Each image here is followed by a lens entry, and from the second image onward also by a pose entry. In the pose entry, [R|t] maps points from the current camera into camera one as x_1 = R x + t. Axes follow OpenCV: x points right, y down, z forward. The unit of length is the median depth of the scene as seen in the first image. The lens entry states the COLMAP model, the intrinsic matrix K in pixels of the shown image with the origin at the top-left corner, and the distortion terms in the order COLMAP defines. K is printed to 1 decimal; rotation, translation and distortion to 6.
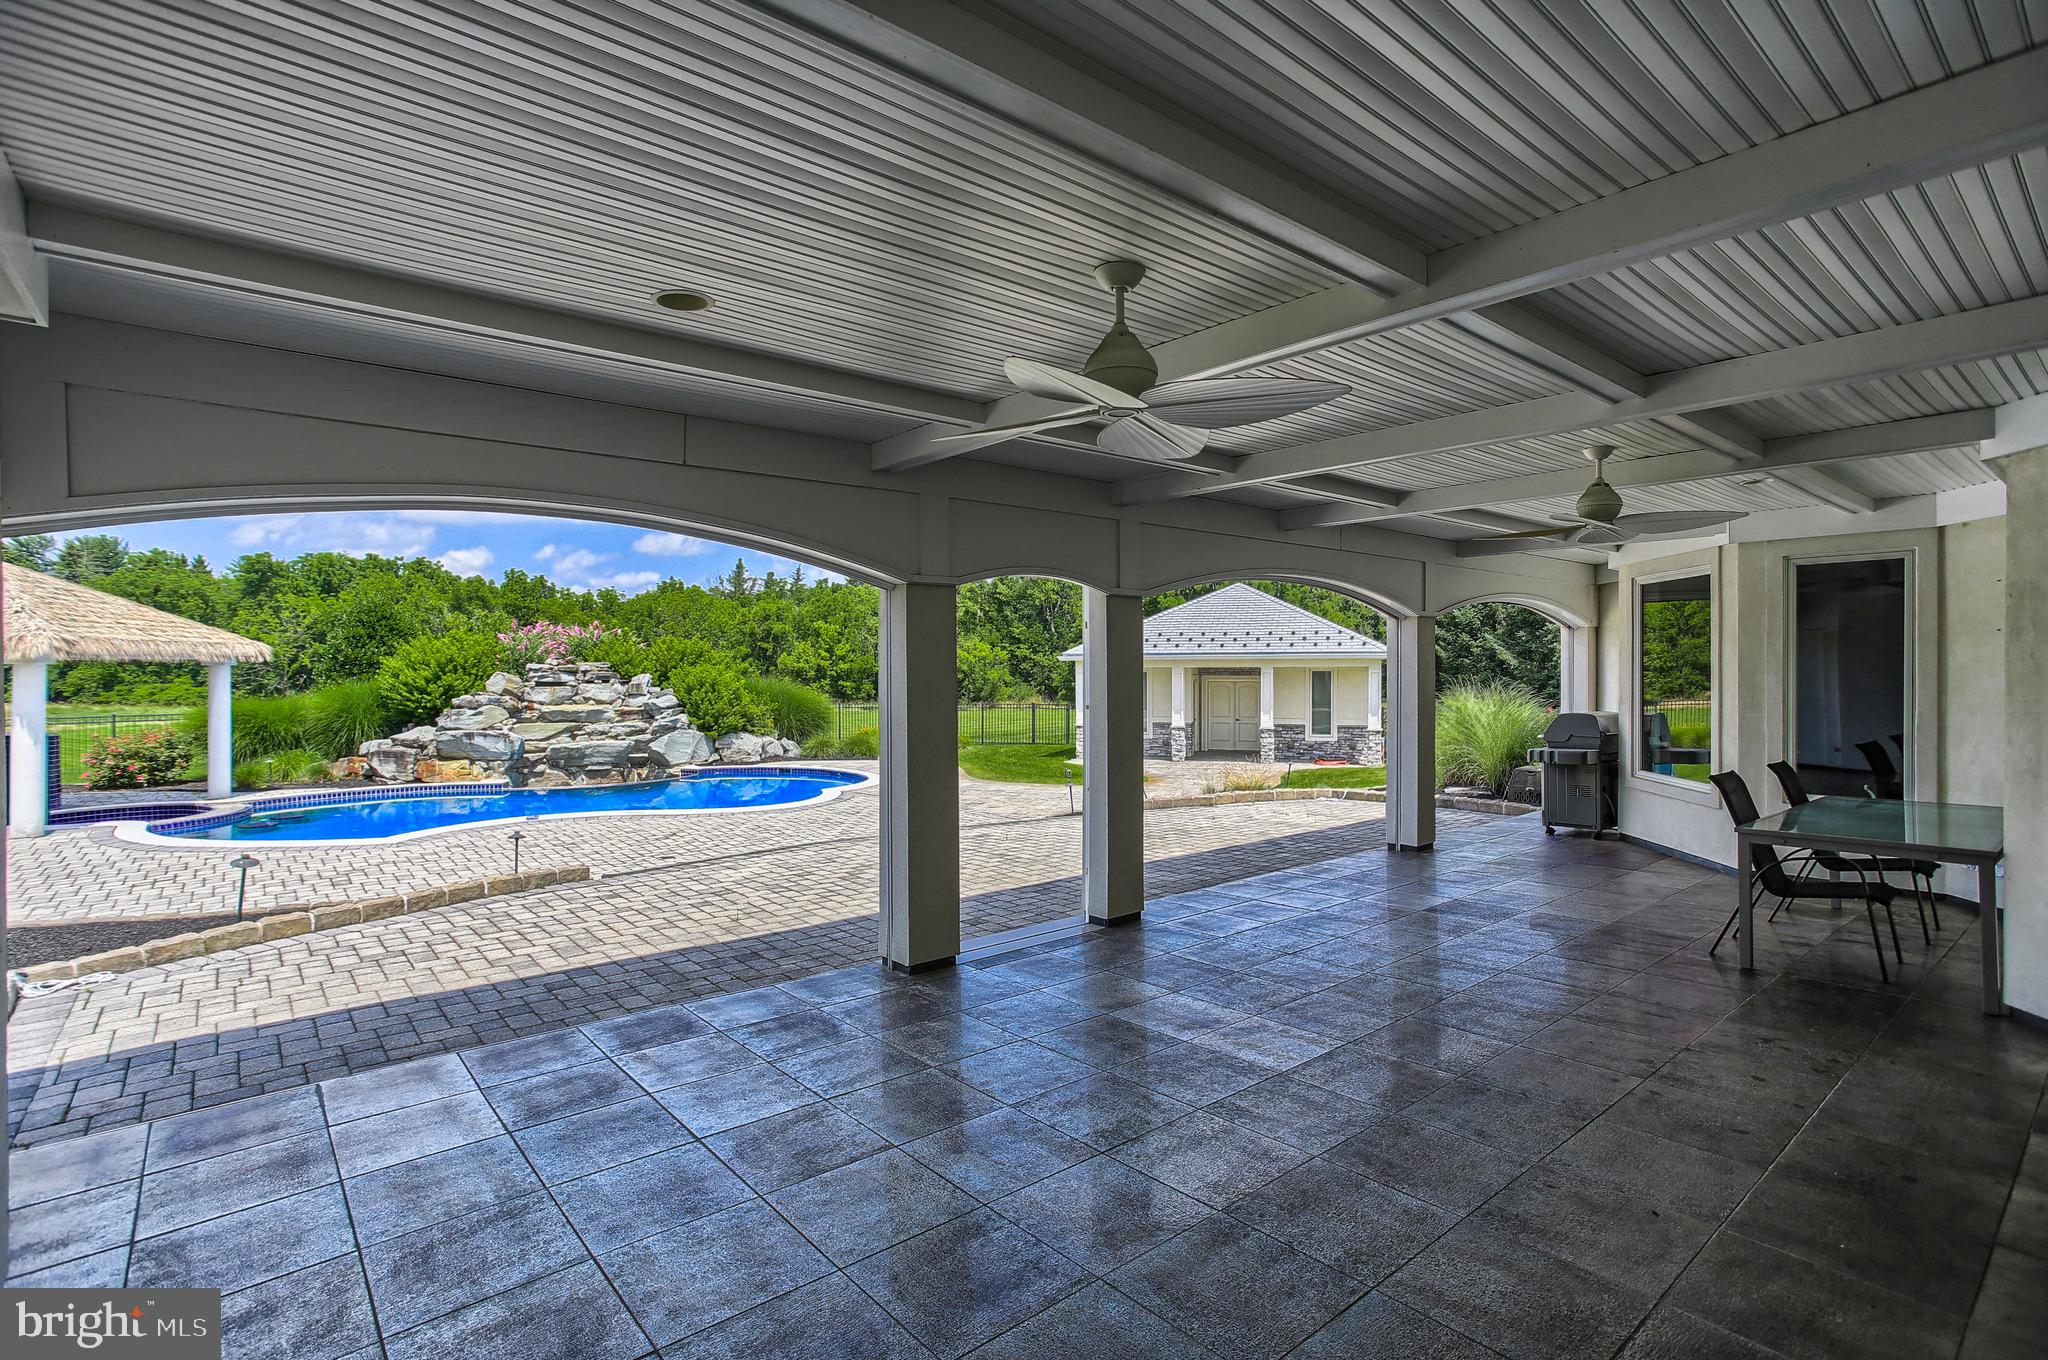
lens RADIAL K [[1027.8, 0, 988.4], [0, 1027.8, 668.4], [0, 0, 1]] dist [-0.000899, 0.000098]
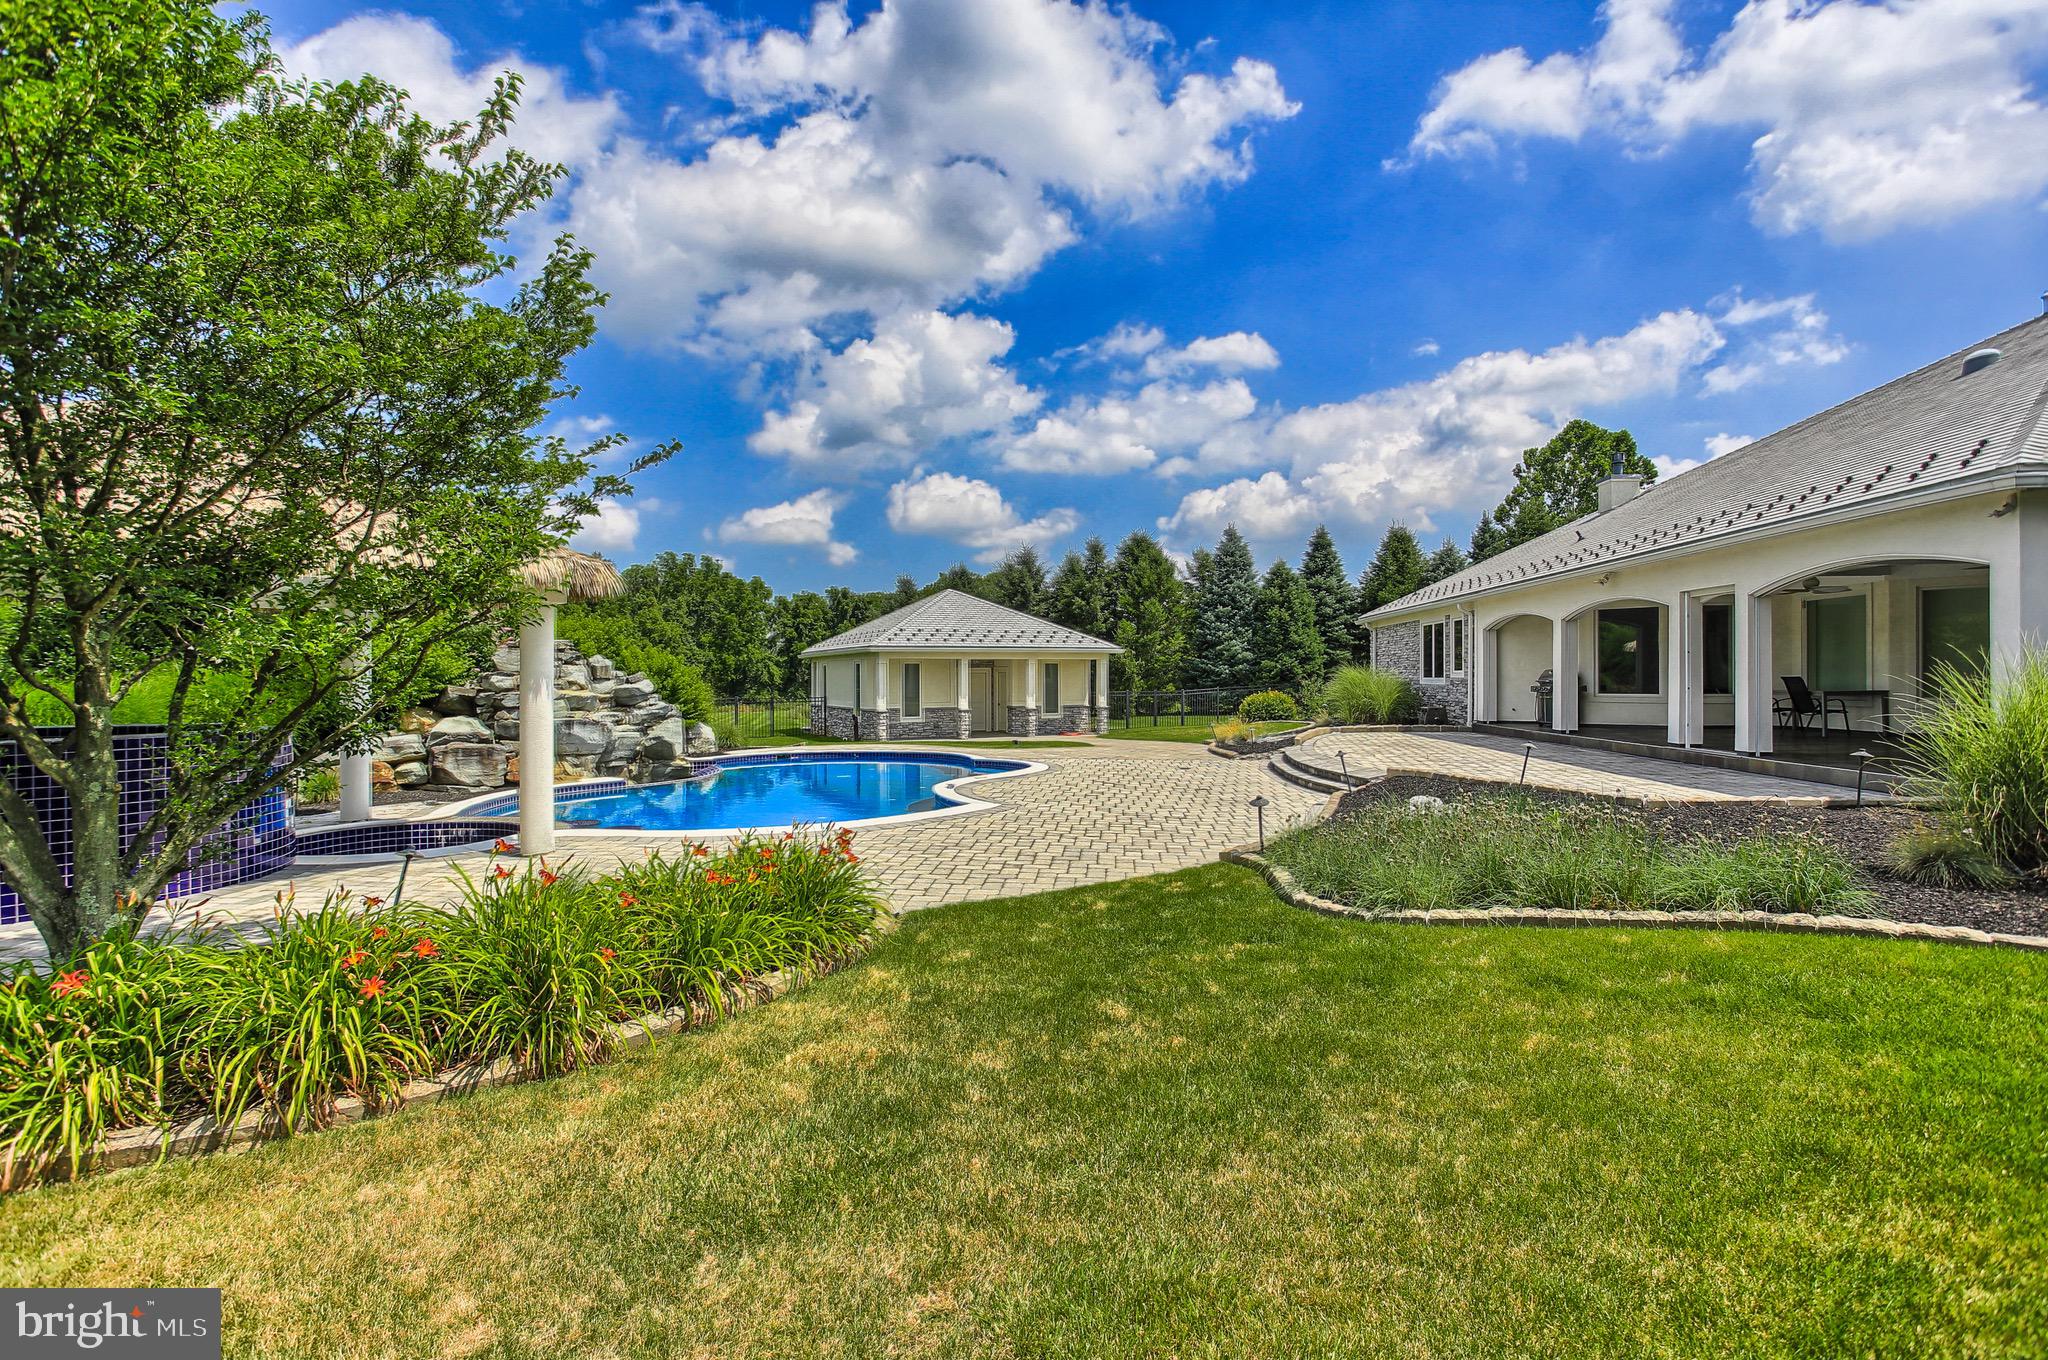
lens RADIAL K [[1040.6, 0, 1024.0], [0, 1040.6, 680.0], [0, 0, 1]] dist [-0.060813, 0.000253]
pose [[0.681355, -0.001193, 0.731952, -0.764650], [0.001428, 0.999999, 0.000300, 0.028266], [-0.731952, 0.000840, 0.681356, 0.180129]]
